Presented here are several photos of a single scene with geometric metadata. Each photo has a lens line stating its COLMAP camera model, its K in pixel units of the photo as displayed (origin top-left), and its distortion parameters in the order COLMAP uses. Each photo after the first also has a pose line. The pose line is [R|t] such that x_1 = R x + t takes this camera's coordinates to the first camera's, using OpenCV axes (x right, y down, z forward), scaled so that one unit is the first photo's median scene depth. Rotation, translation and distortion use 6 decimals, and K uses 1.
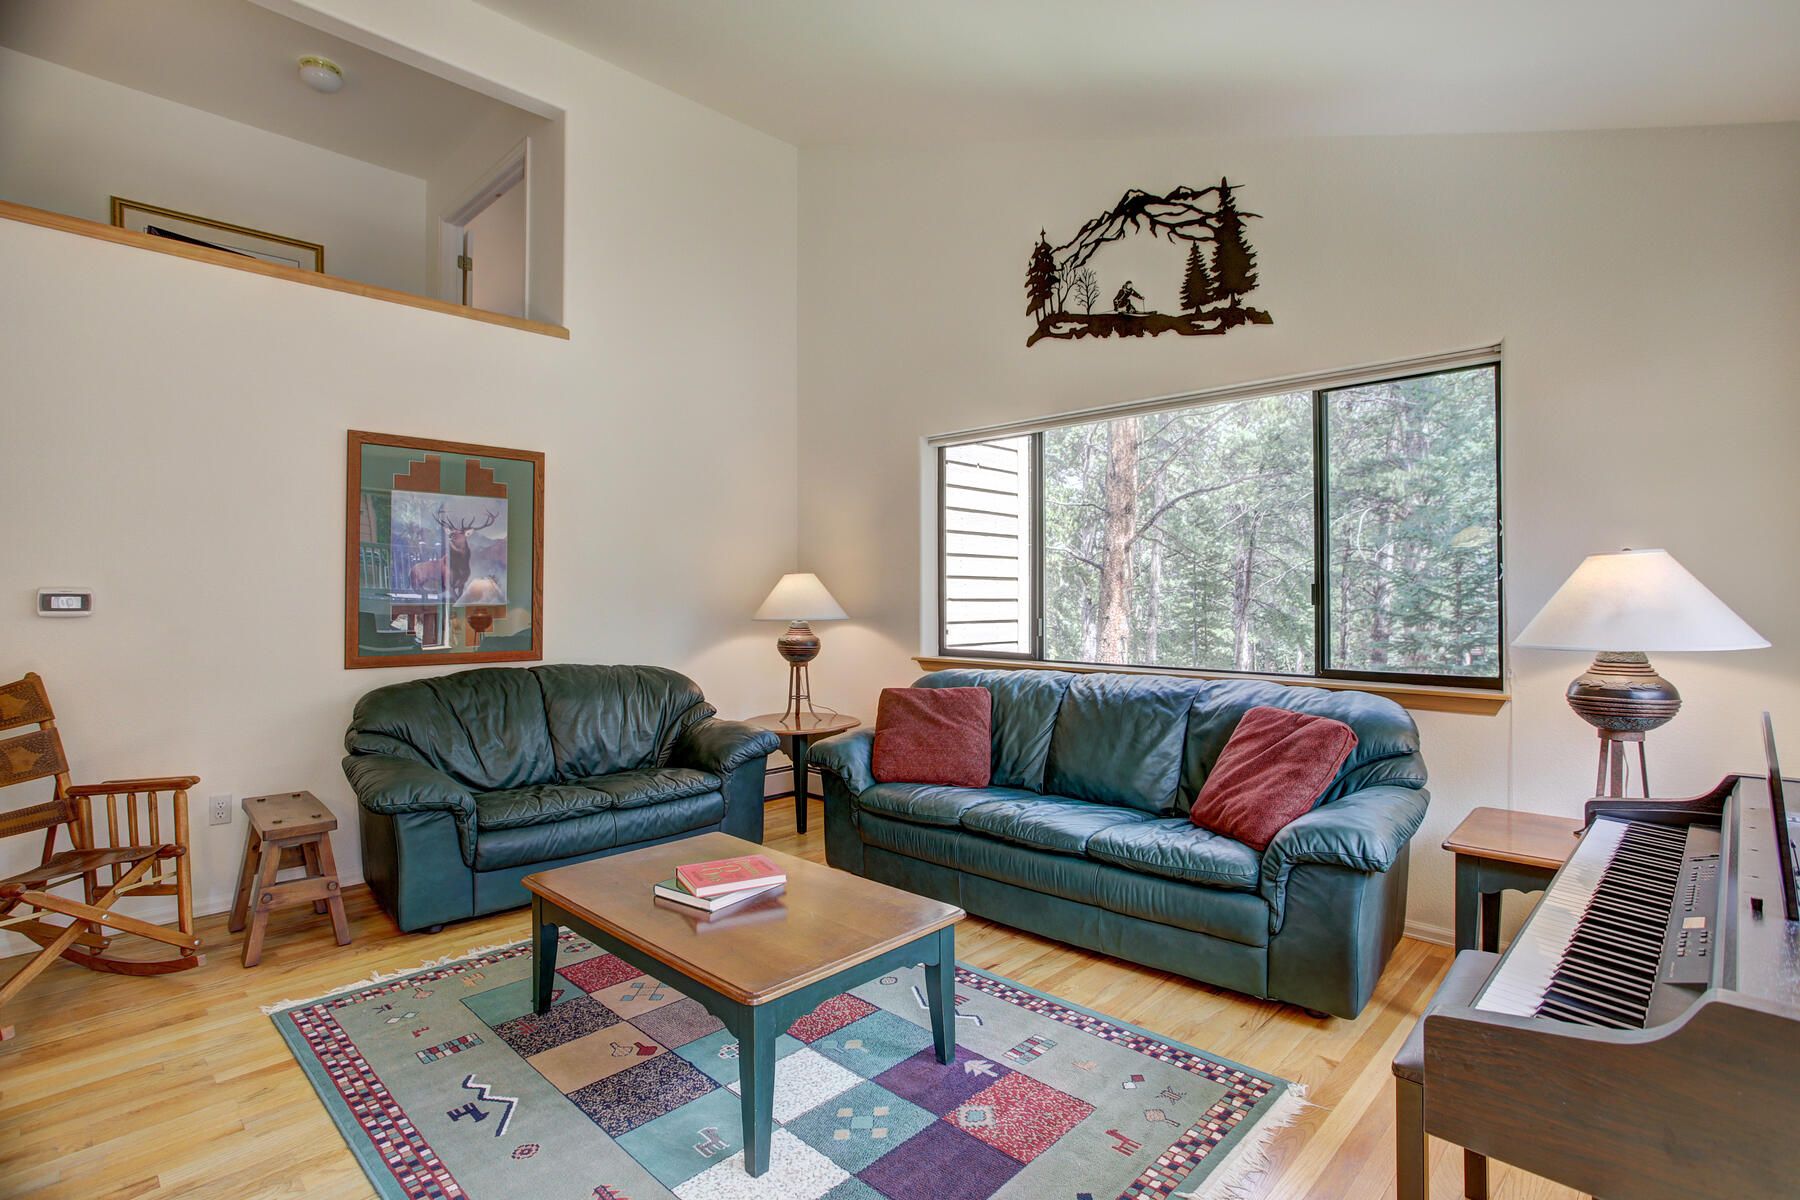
lens RADIAL K [[880.7, 0, 876.4], [0, 880.7, 591.5], [0, 0, 1]] dist [-0.071205, 0.043070]
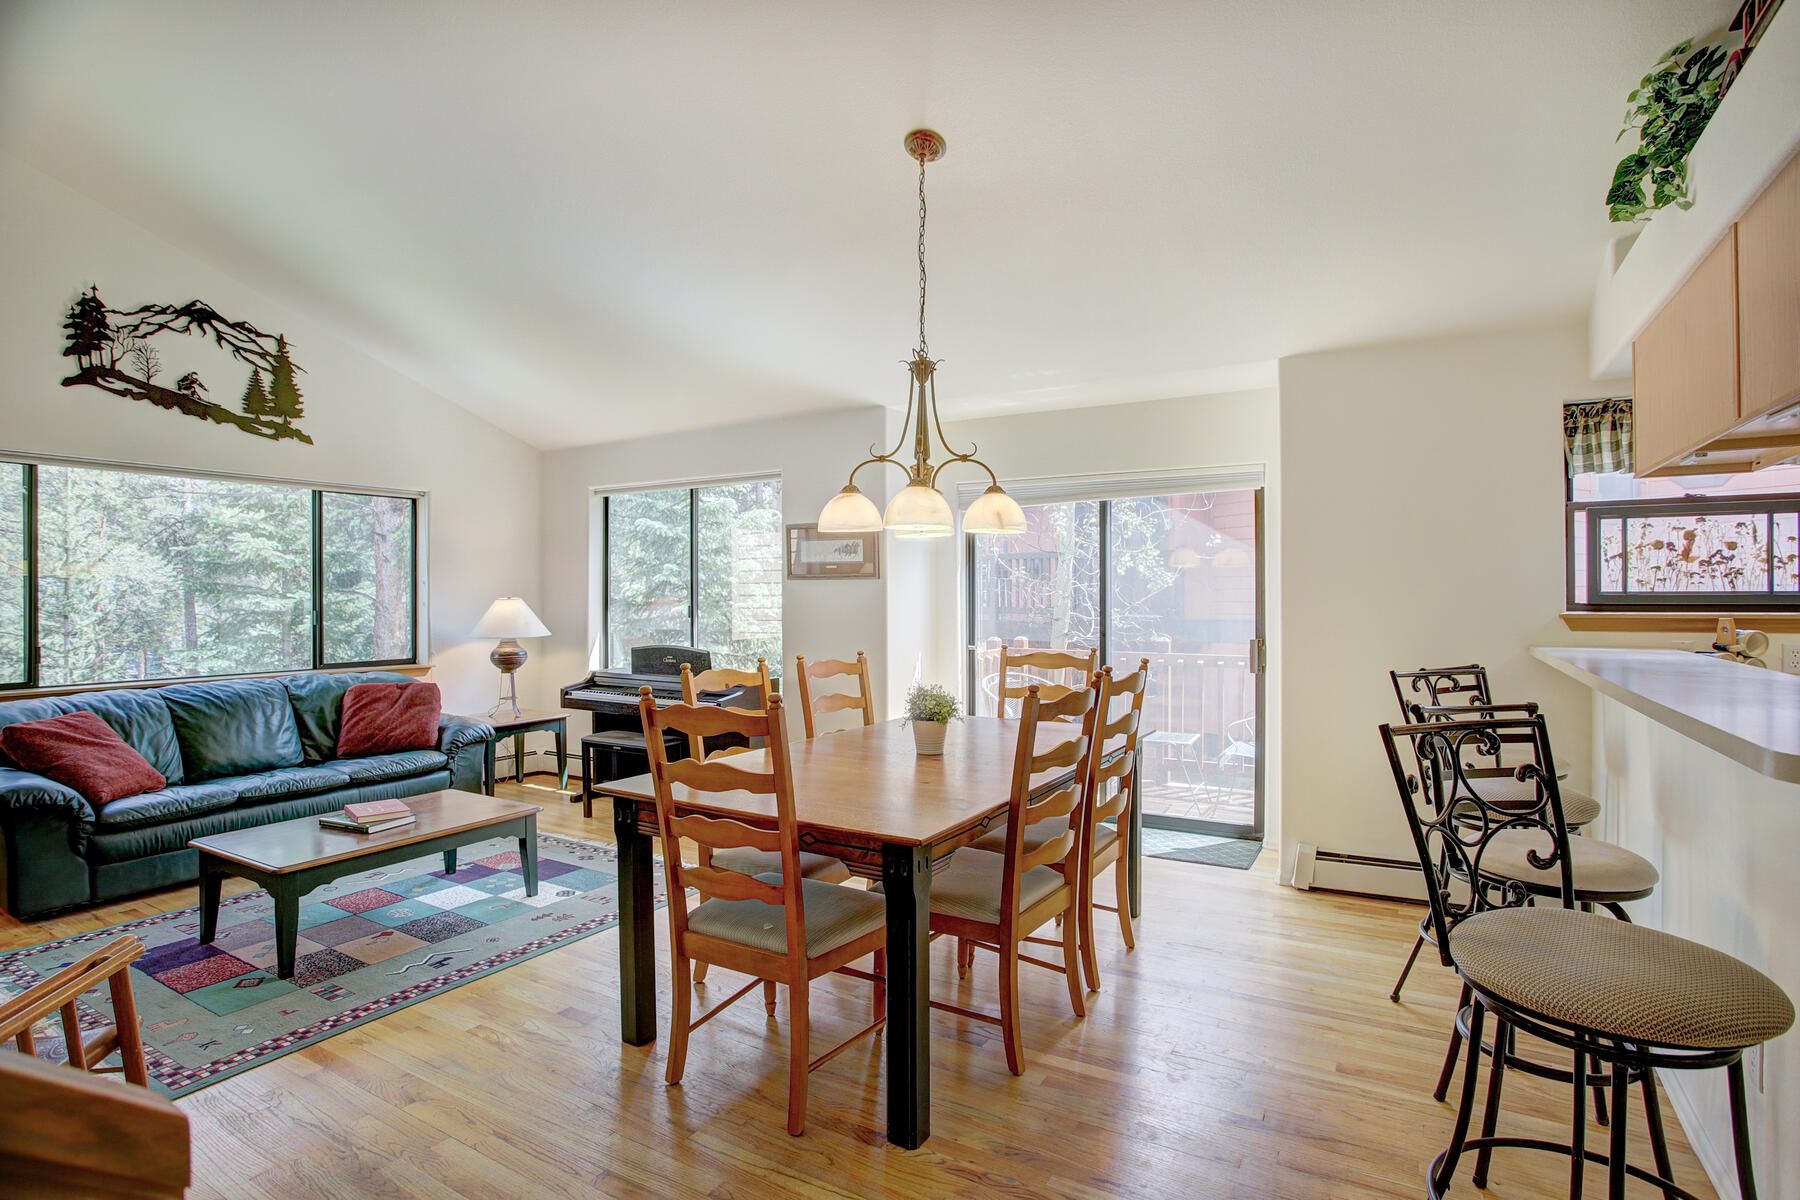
lens RADIAL K [[896.7, 0, 913.5], [0, 896.7, 598.0], [0, 0, 1]] dist [-0.063040, 0.024796]
pose [[-0.246423, 0.001684, 0.969161, -1.176495], [0.000577, 0.999999, -0.001591, -0.026364], [-0.969162, 0.000167, -0.246424, 0.295955]]
